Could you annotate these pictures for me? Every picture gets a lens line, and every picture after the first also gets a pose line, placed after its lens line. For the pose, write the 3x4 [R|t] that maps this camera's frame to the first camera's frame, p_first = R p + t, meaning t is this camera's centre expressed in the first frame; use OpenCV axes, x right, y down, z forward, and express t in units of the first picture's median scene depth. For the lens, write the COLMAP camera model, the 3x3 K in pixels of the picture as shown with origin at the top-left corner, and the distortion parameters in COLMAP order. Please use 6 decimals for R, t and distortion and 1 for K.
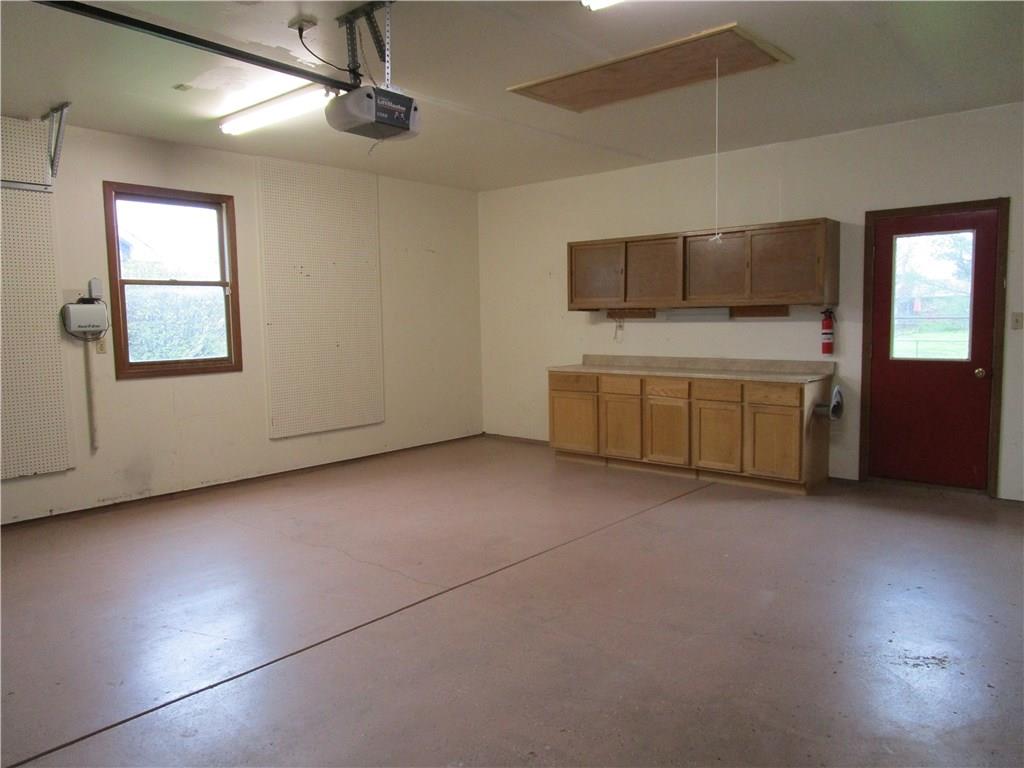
lens RADIAL K [[727.9, 0, 513.8], [0, 727.9, 379.1], [0, 0, 1]] dist [-0.024541, 0.011535]
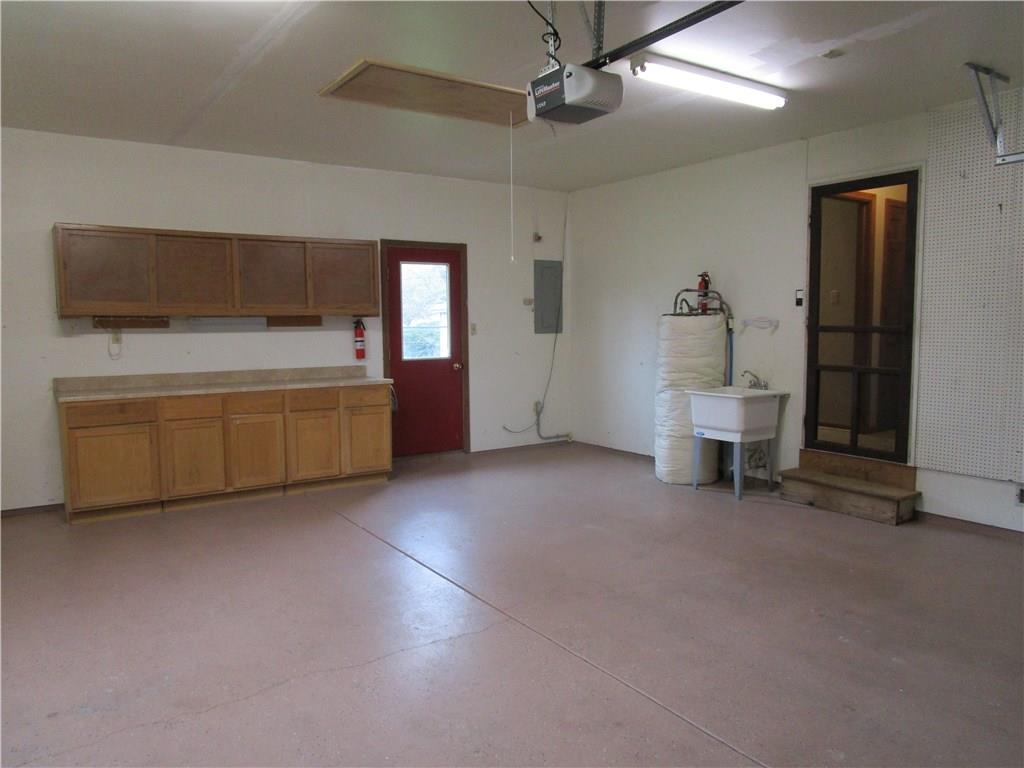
lens RADIAL K [[727.9, 0, 514.0], [0, 727.9, 389.8], [0, 0, 1]] dist [-0.024541, 0.011535]
pose [[0.254114, -0.078777, 0.963961, -0.572027], [0.084197, 0.994695, 0.059093, -0.031301], [-0.963502, 0.066146, 0.259399, 0.439160]]
